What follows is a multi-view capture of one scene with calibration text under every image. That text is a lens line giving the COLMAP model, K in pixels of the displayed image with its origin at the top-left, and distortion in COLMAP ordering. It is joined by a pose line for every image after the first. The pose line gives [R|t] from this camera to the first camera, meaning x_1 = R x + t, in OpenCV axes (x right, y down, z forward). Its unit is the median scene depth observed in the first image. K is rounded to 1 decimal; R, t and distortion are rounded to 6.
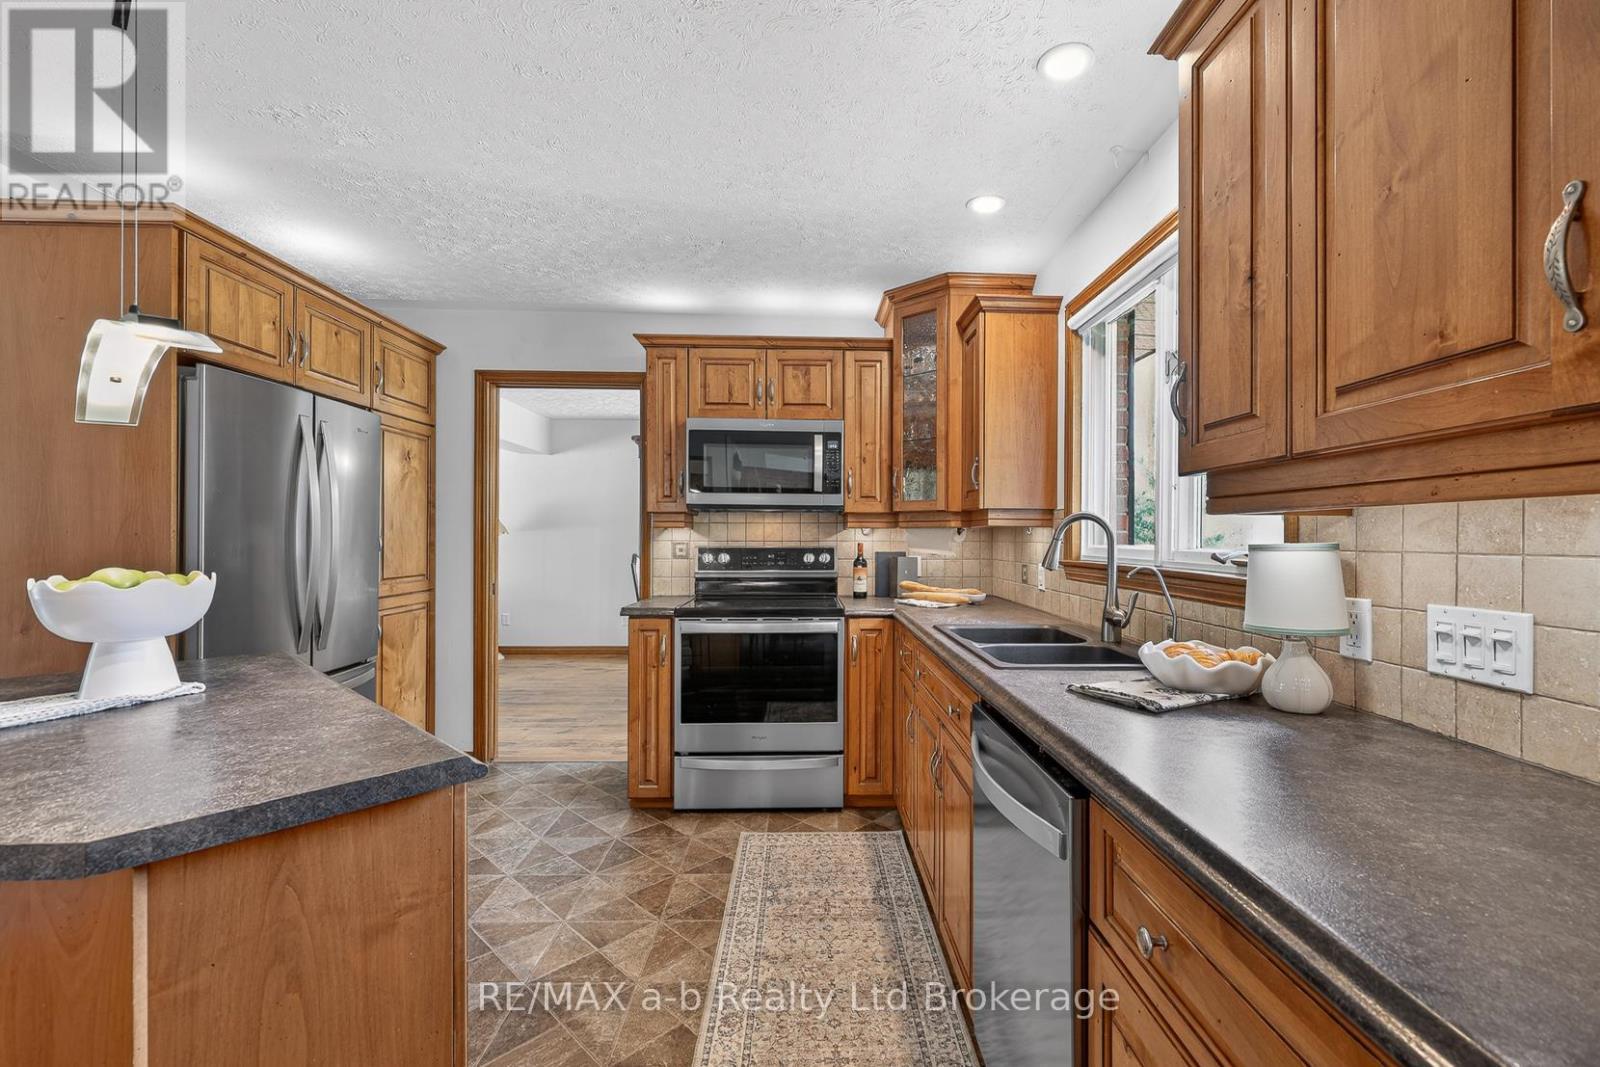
lens RADIAL K [[674.4, 0, 825.8], [0, 674.4, 534.8], [0, 0, 1]] dist [-0.003433, -0.000332]
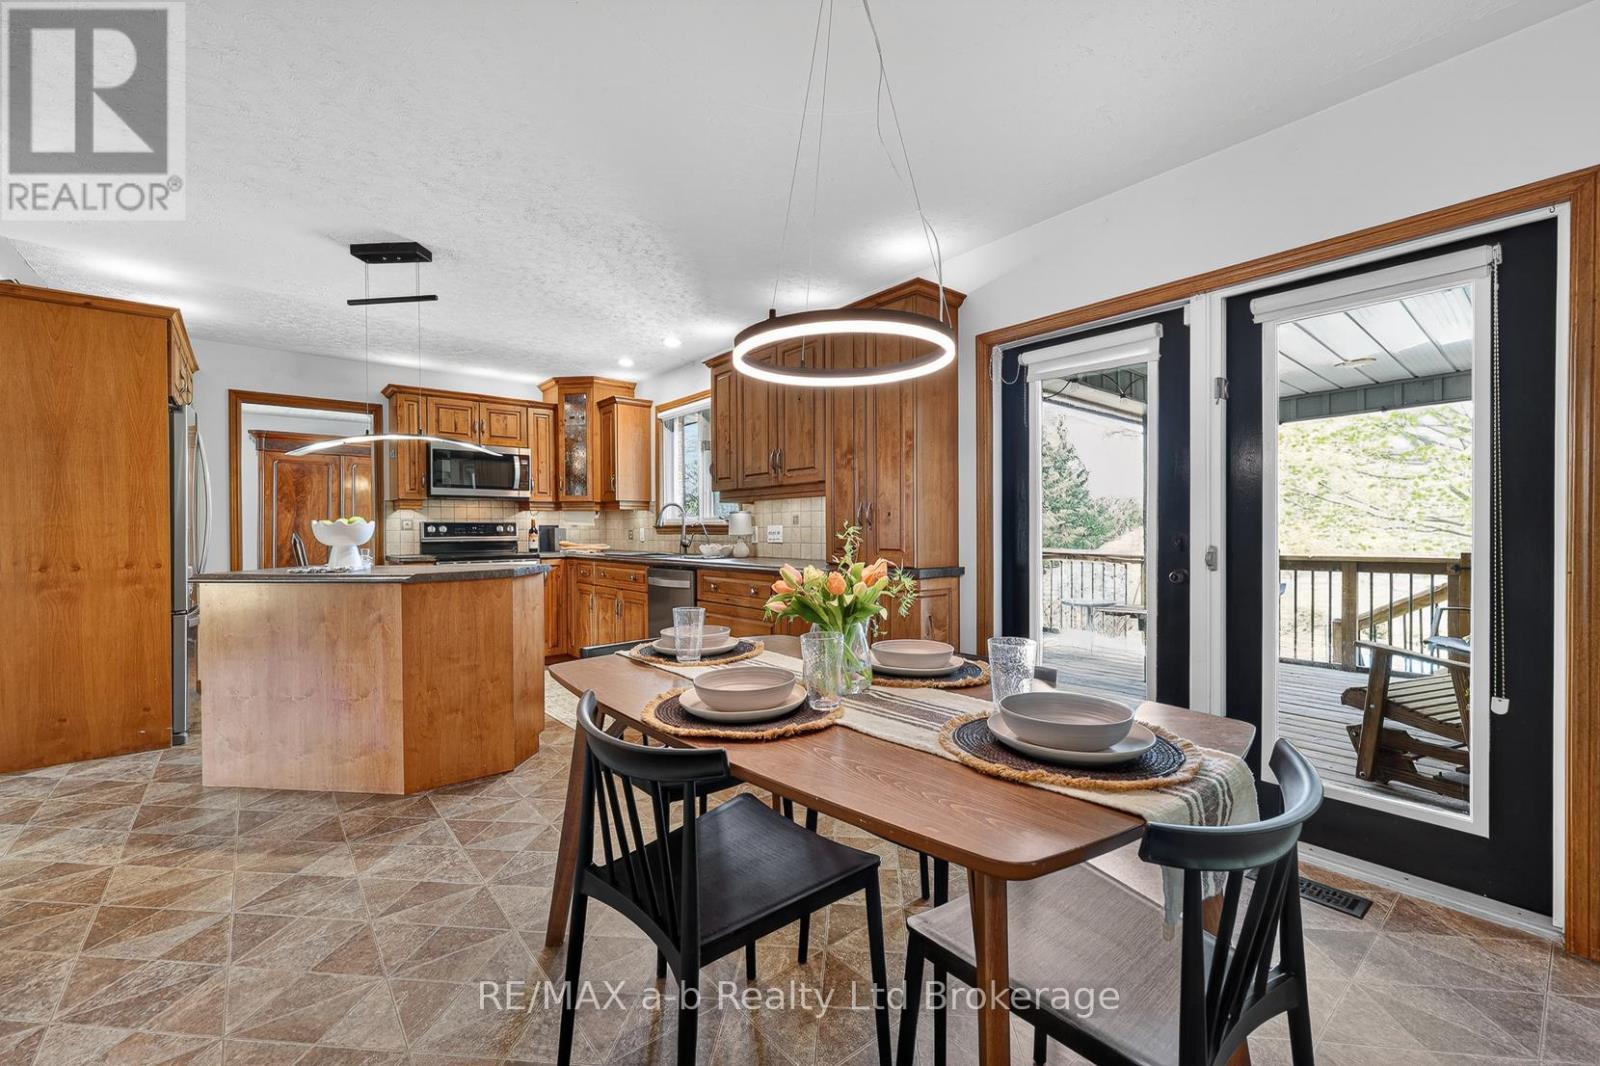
lens RADIAL K [[615.9, 0, 792.5], [0, 615.9, 526.2], [0, 0, 1]] dist [-0.003888, -0.000049]
pose [[0.785791, -0.007649, 0.618444, -0.453689], [0.008001, 0.999966, 0.002203, 0.035213], [-0.618440, 0.003217, 0.785825, -0.711722]]
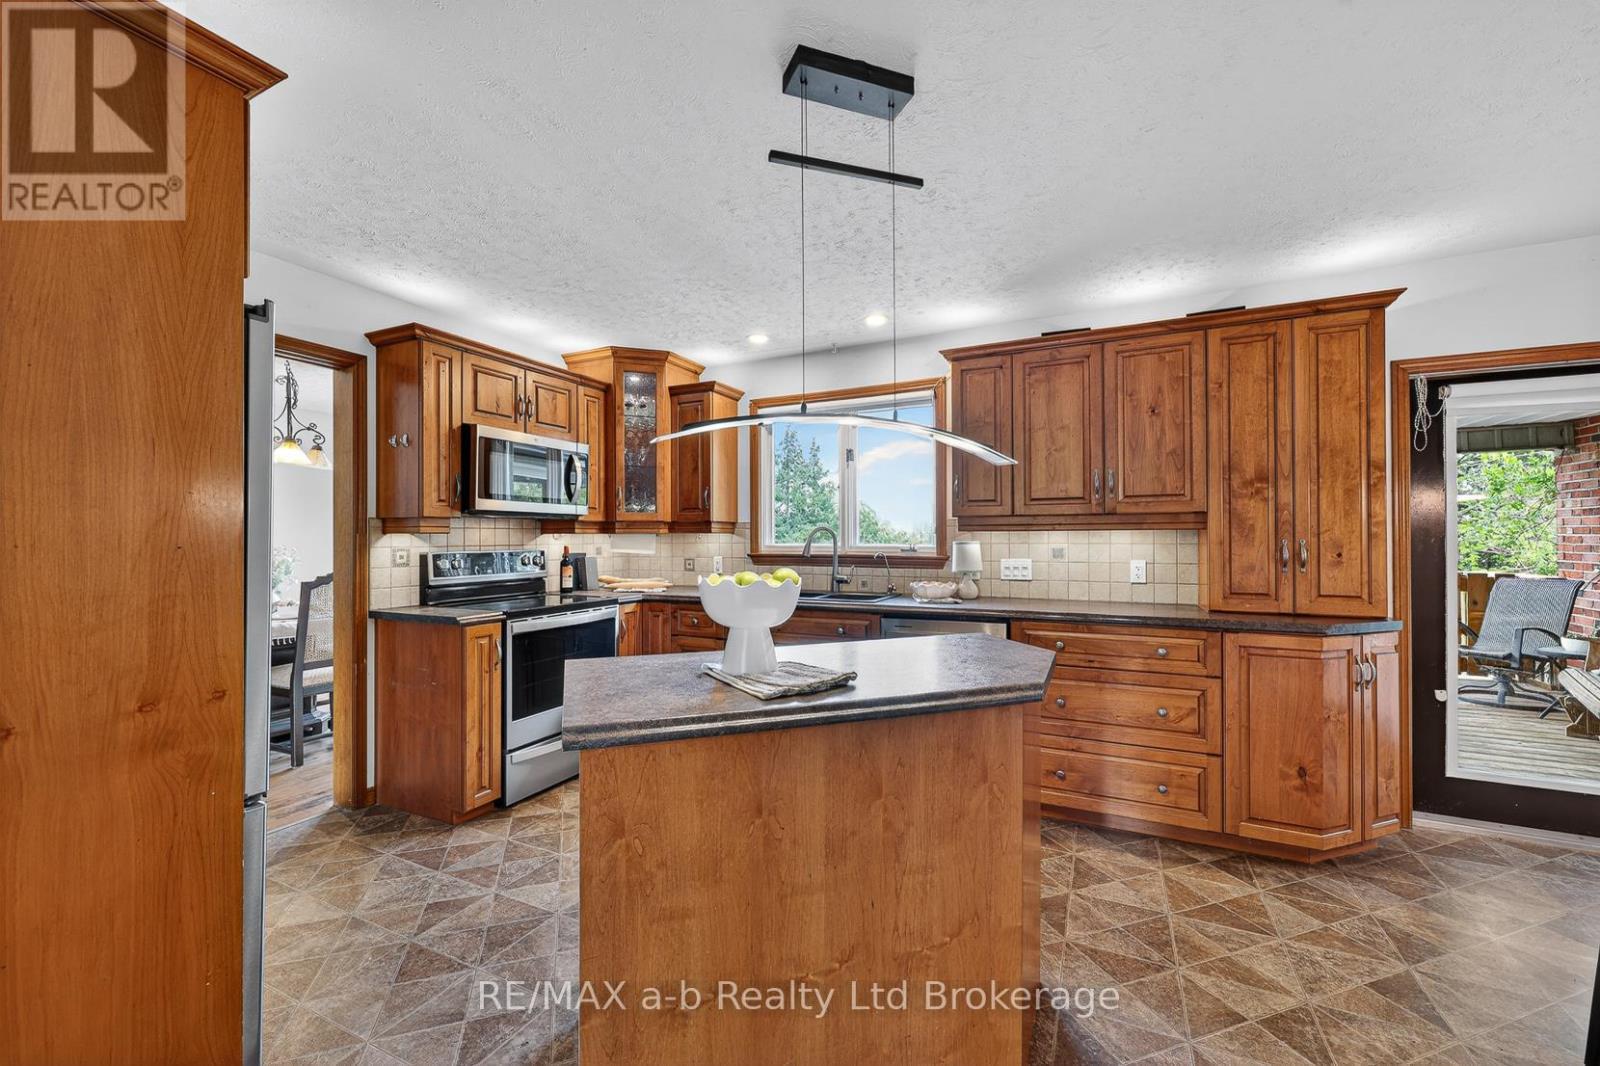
lens RADIAL K [[615.9, 0, 805.4], [0, 615.9, 530.9], [0, 0, 1]] dist [-0.003888, -0.000049]
pose [[0.483844, 0.004110, 0.875144, -0.792794], [0.003150, 0.999974, -0.006438, -0.006987], [-0.875148, 0.005872, 0.483819, 0.133680]]
